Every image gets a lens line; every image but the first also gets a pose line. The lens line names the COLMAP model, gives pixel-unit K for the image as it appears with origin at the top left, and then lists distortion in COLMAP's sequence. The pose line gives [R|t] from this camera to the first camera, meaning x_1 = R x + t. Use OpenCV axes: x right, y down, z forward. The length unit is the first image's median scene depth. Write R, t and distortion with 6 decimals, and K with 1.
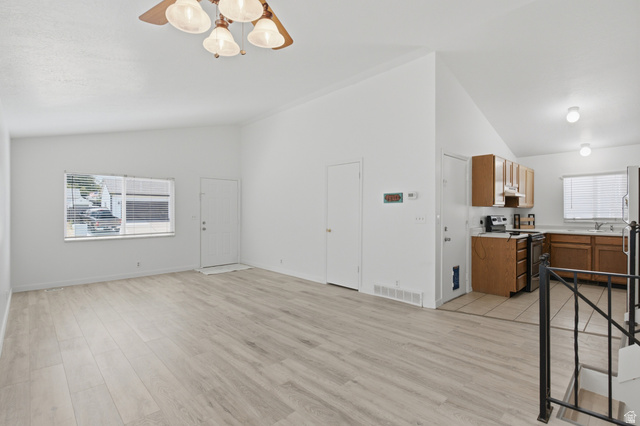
lens RADIAL K [[308.7, 0, 320.0], [0, 308.7, 213.0], [0, 0, 1]] dist [0.001885, -0.000144]
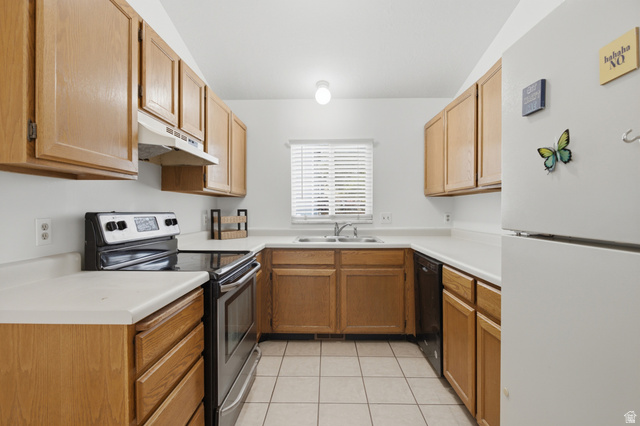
lens RADIAL K [[277.8, 0, 320.0], [0, 277.8, 213.0], [0, 0, 1]] dist [-0.000652, -0.000169]
pose [[0.694476, -0.007164, 0.719480, 0.489341], [0.004197, 0.999974, 0.005906, 0.008657], [-0.719504, -0.001082, 0.694488, 0.648674]]
